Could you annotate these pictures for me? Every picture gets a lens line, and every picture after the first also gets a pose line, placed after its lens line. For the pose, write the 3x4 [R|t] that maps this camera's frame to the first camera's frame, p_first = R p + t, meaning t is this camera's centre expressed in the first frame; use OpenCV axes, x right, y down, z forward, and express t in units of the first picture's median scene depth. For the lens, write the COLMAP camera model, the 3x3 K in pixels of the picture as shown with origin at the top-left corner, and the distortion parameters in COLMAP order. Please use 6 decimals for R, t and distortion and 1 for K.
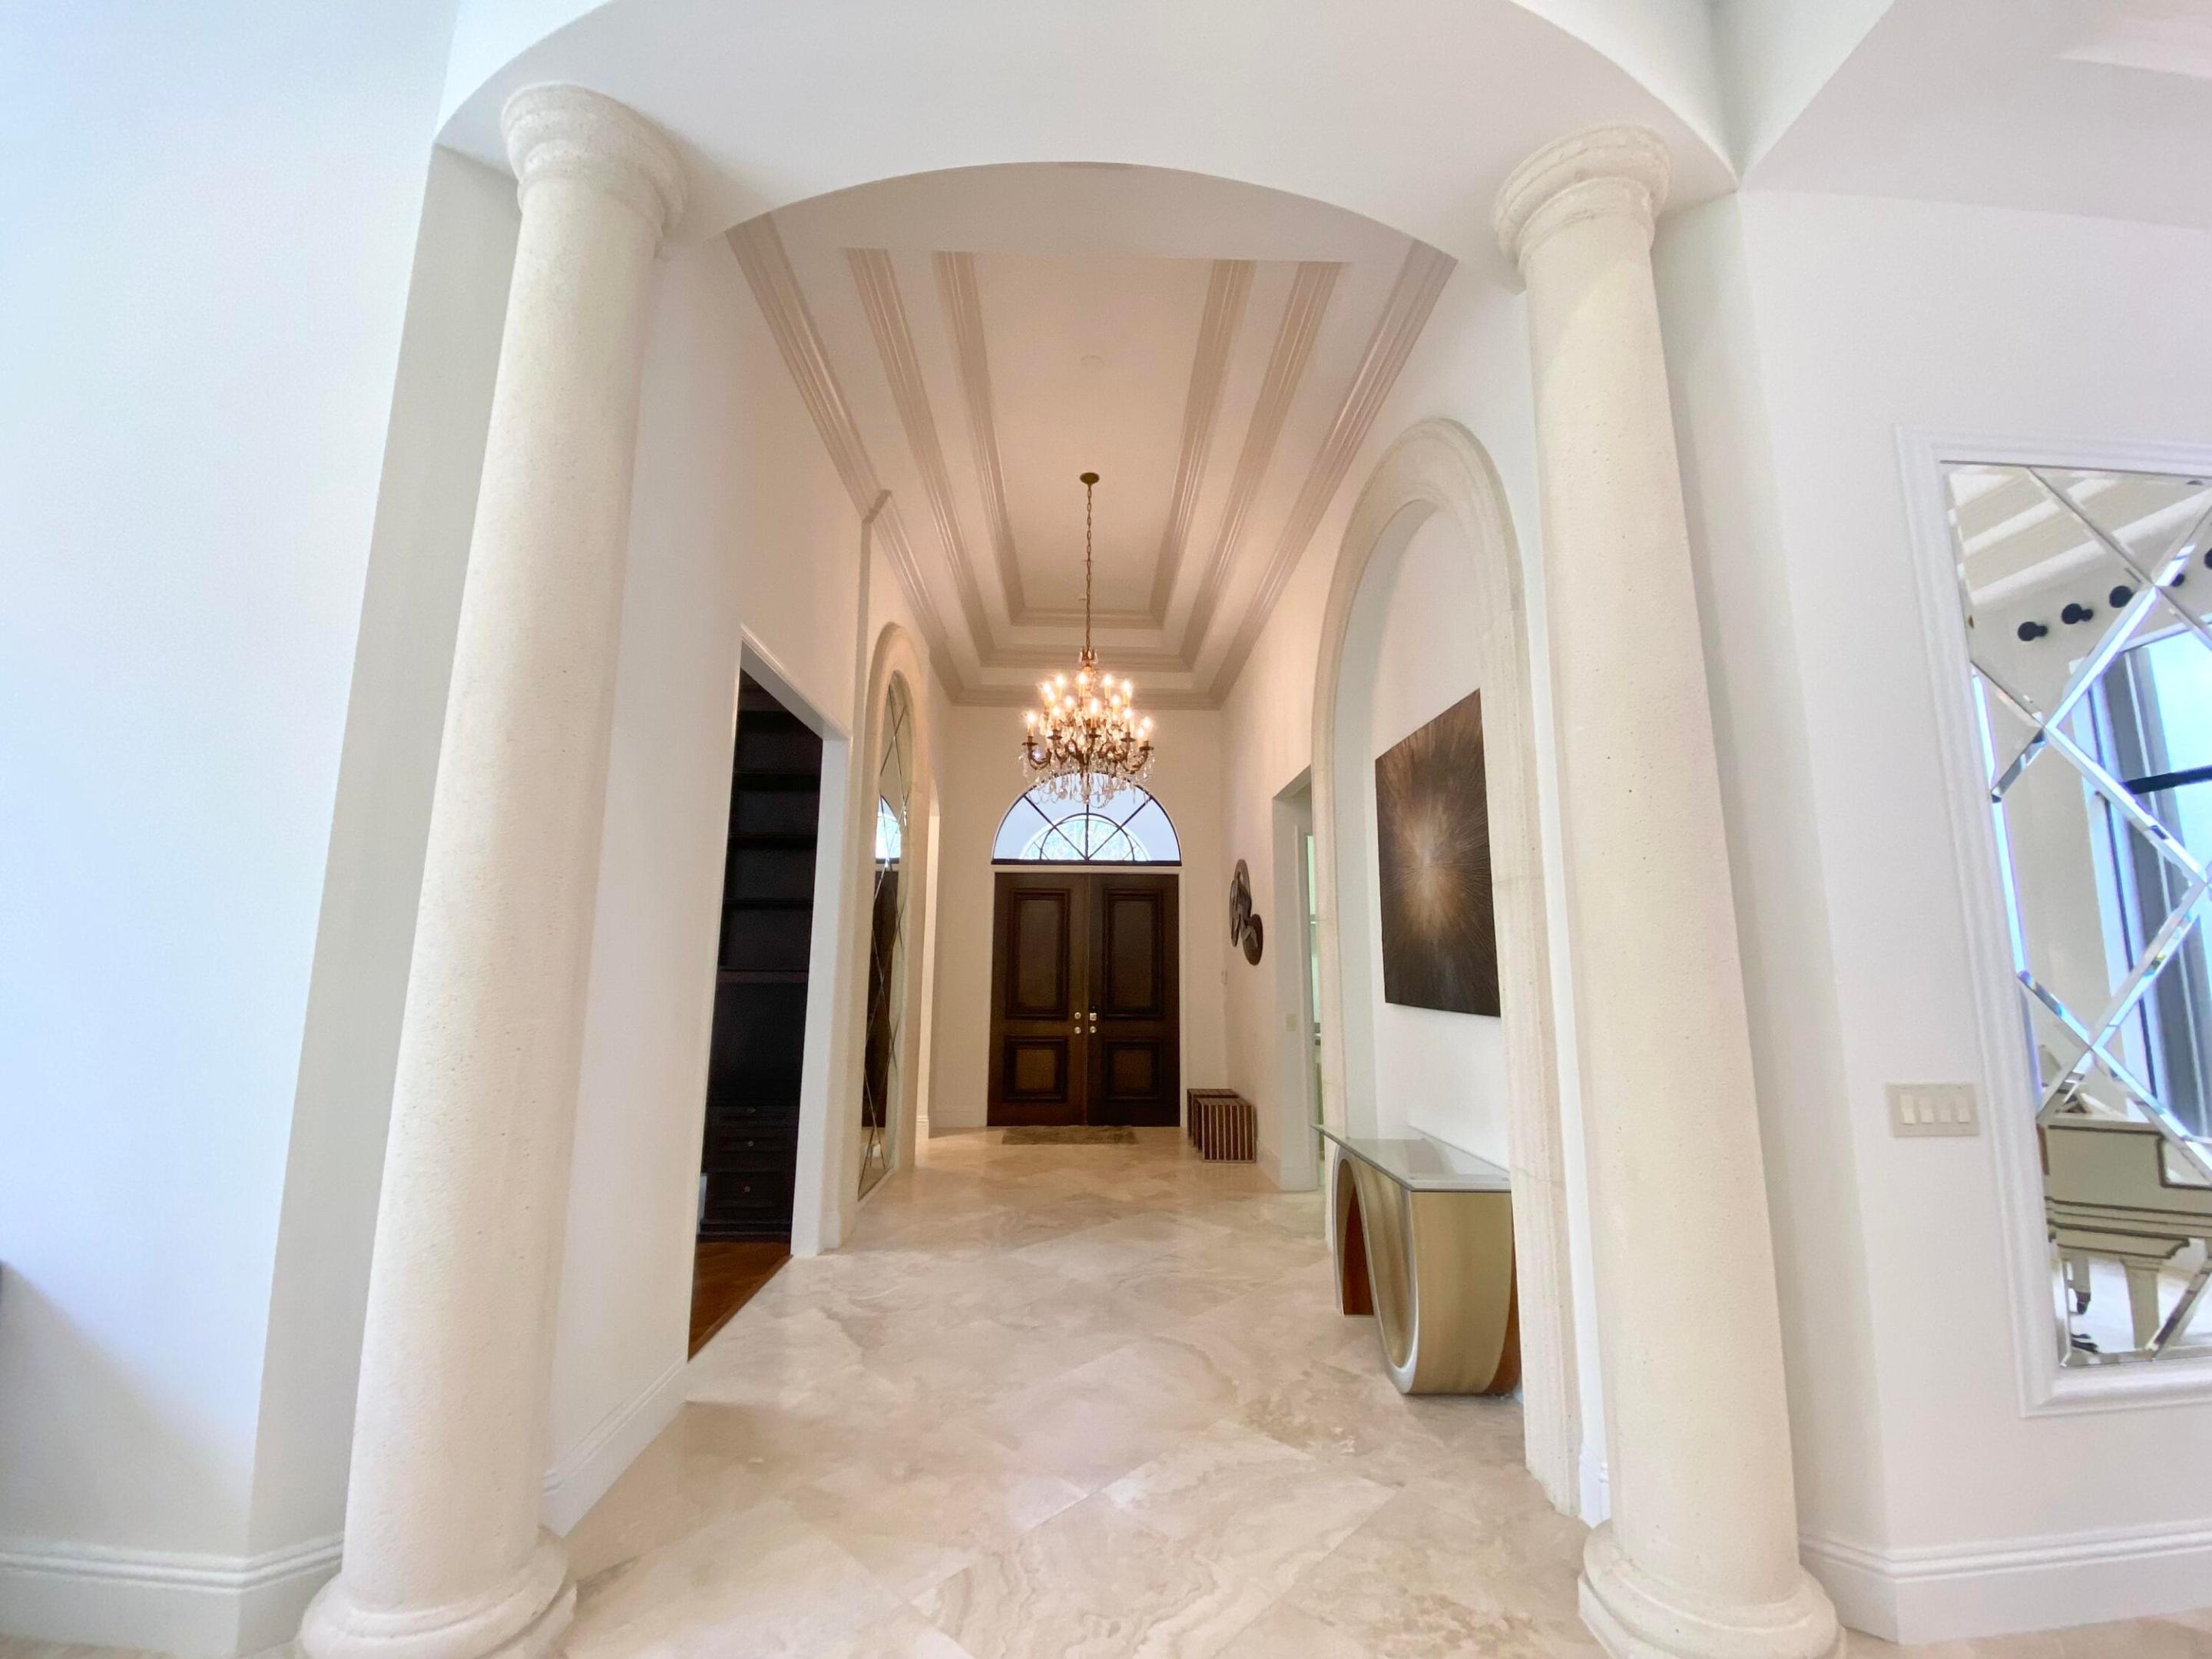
lens RADIAL K [[897.0, 0, 1102.4], [0, 897.0, 825.8], [0, 0, 1]] dist [0.001927, -0.012996]
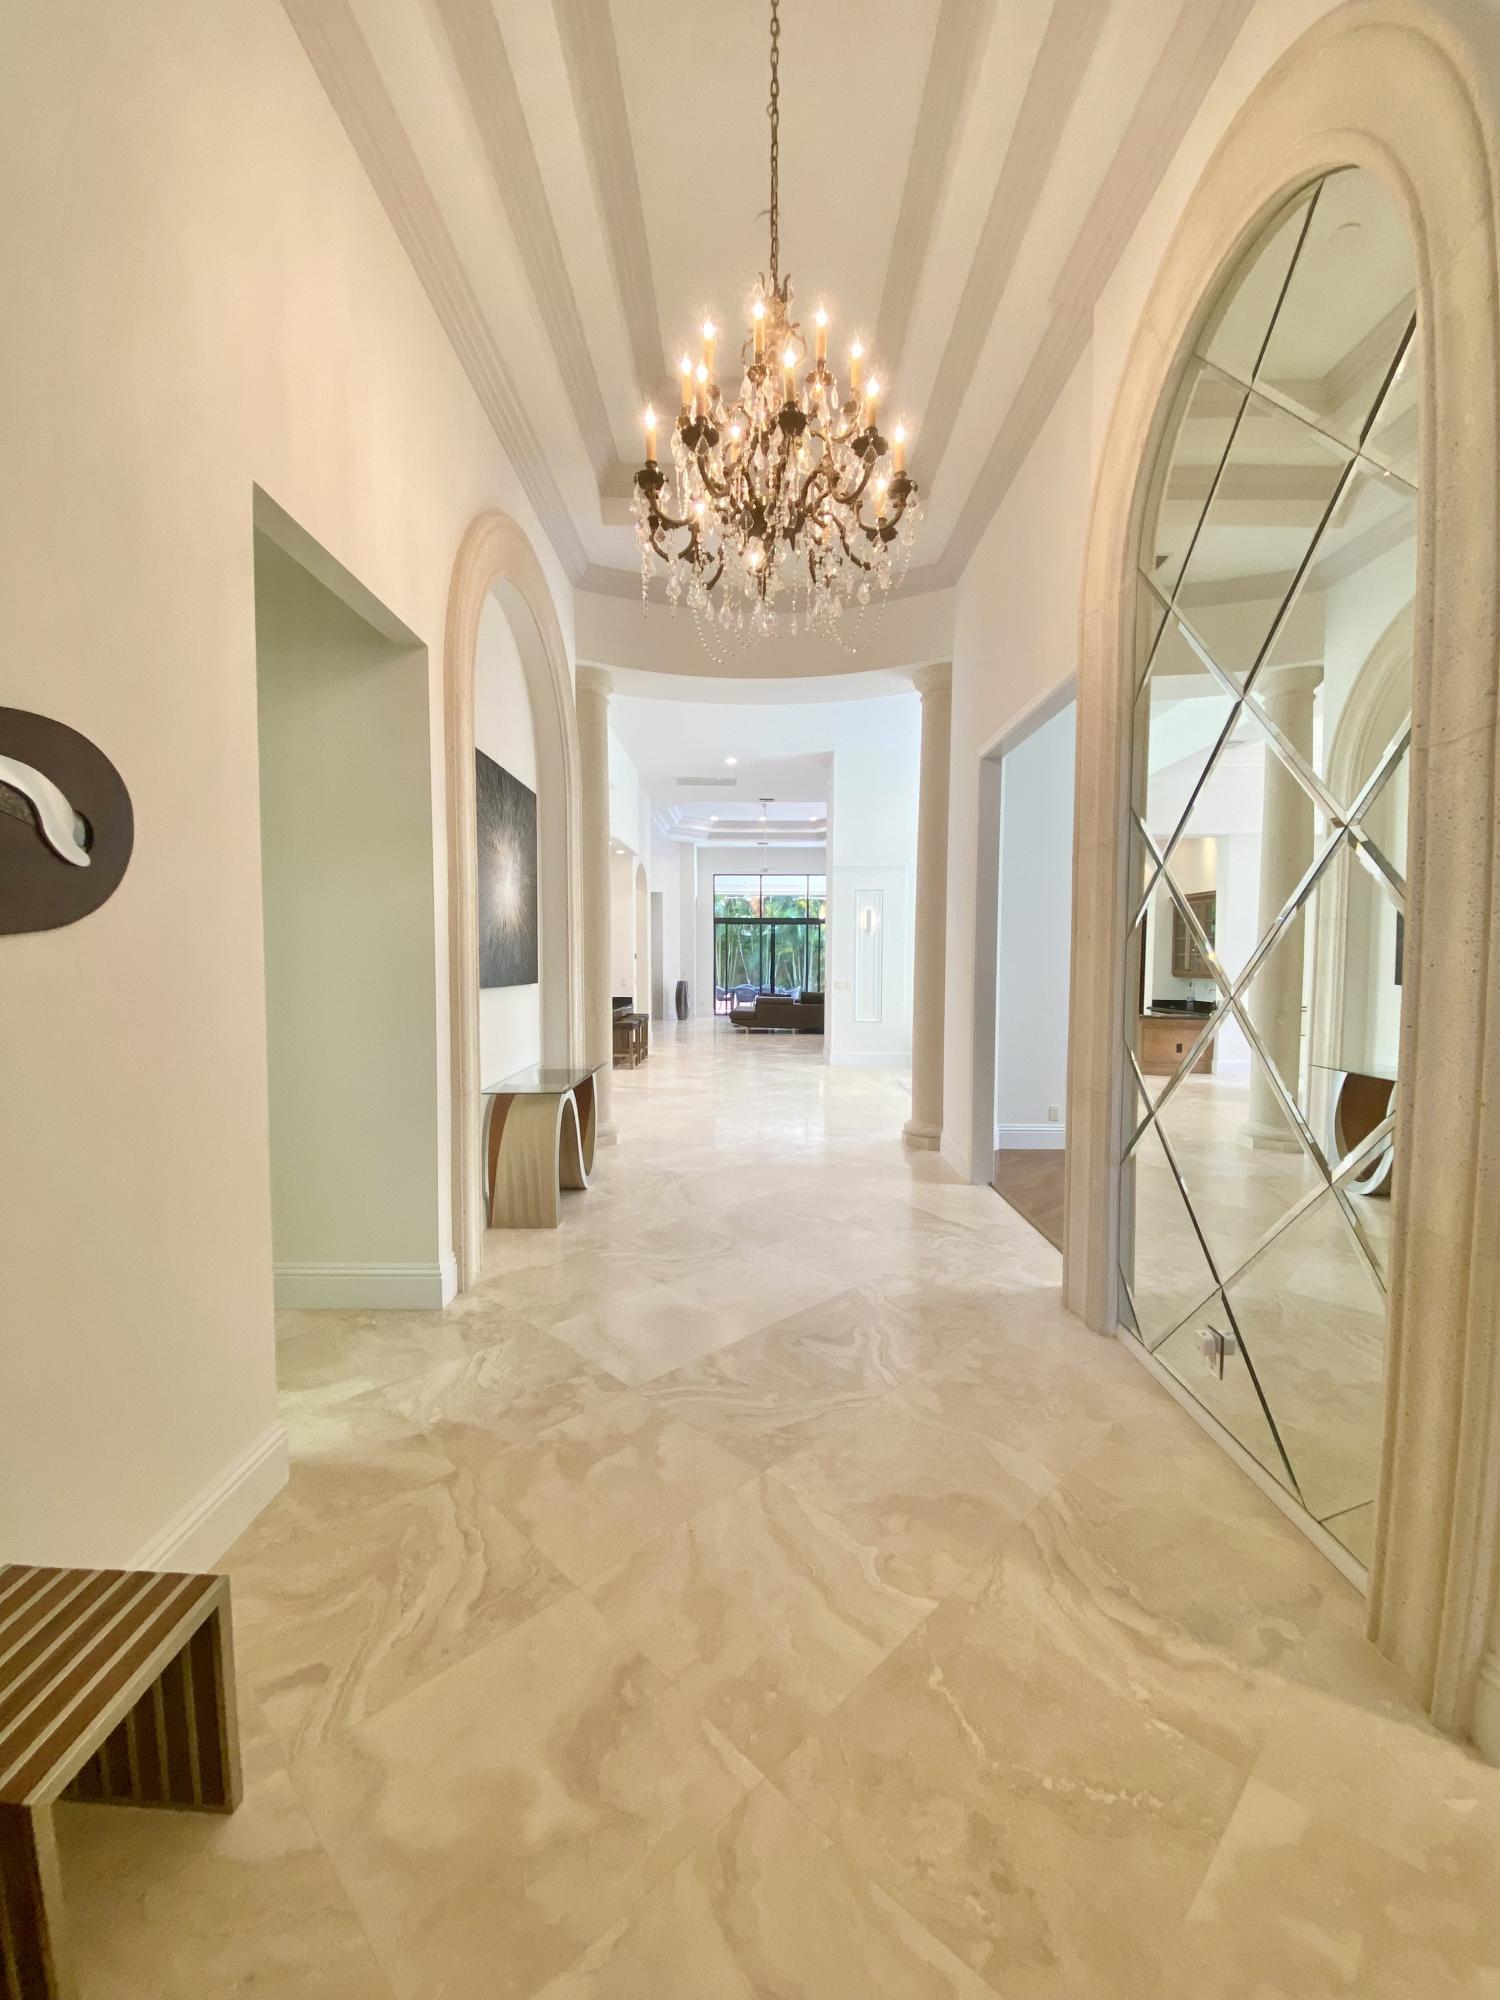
lens RADIAL K [[799.3, 0, 750.0], [0, 799.3, 1000.0], [0, 0, 1]] dist [-0.000082, -0.000517]
pose [[-0.999615, -0.008932, 0.026252, -0.017363], [-0.011610, 0.994540, -0.103709, 0.199530], [-0.025182, -0.103974, -0.994261, 1.259980]]
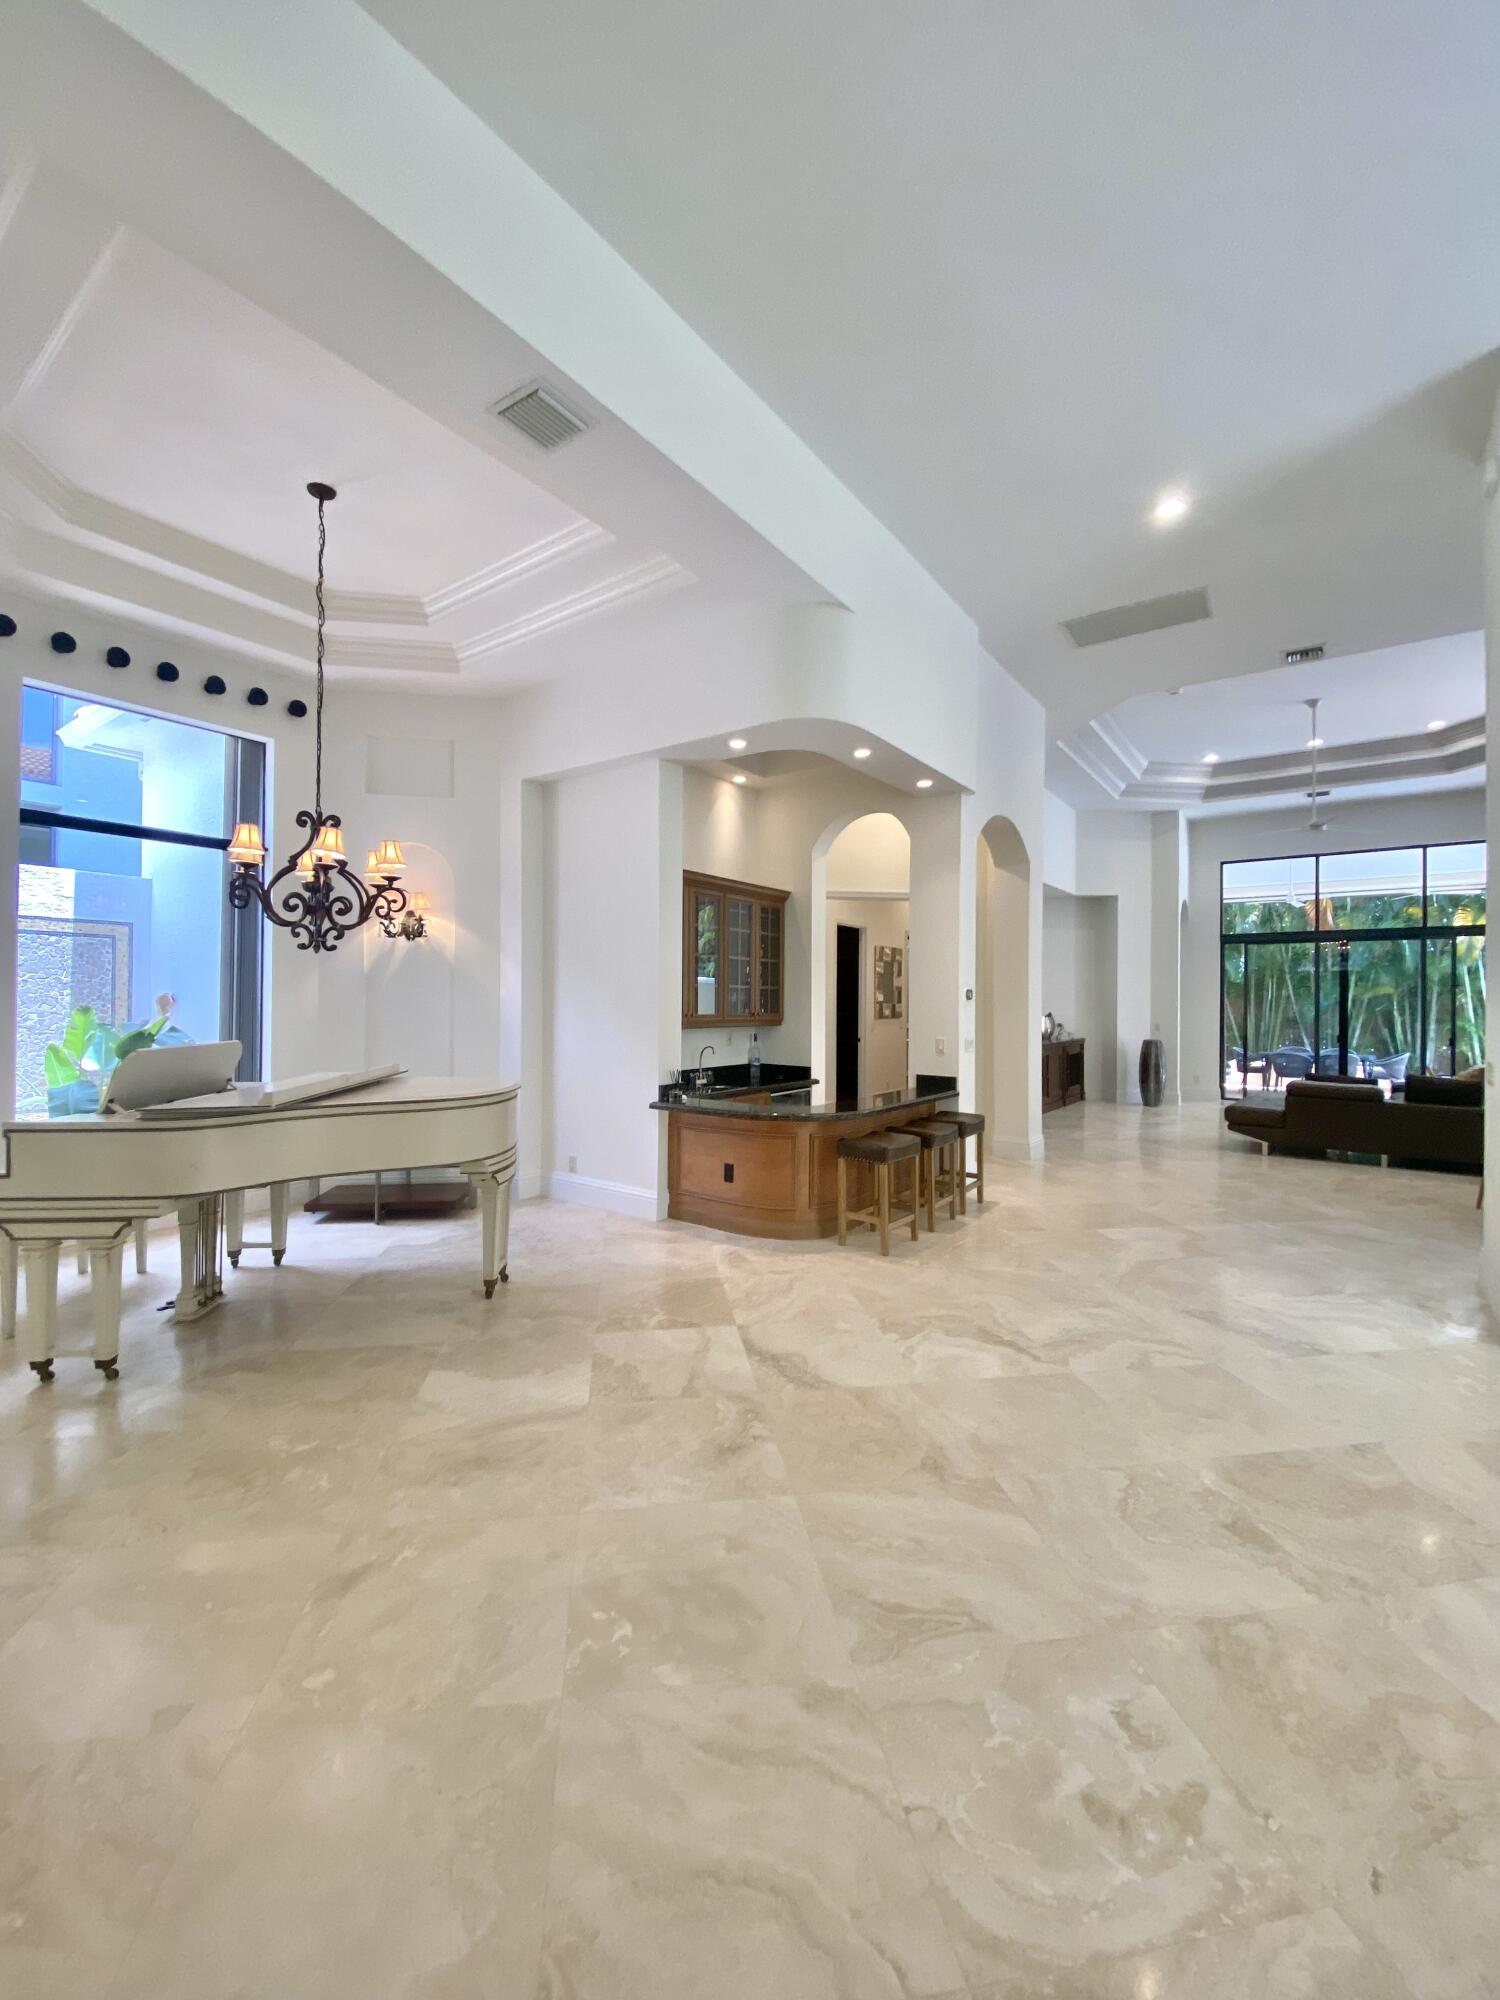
lens RADIAL K [[811.1, 0, 743.0], [0, 811.1, 994.6], [0, 0, 1]] dist [0.001927, -0.012996]
pose [[-0.789776, -0.001078, 0.613394, -0.066565], [-0.102318, 0.986220, -0.130006, 0.058927], [-0.604801, -0.165437, -0.779003, 0.333025]]
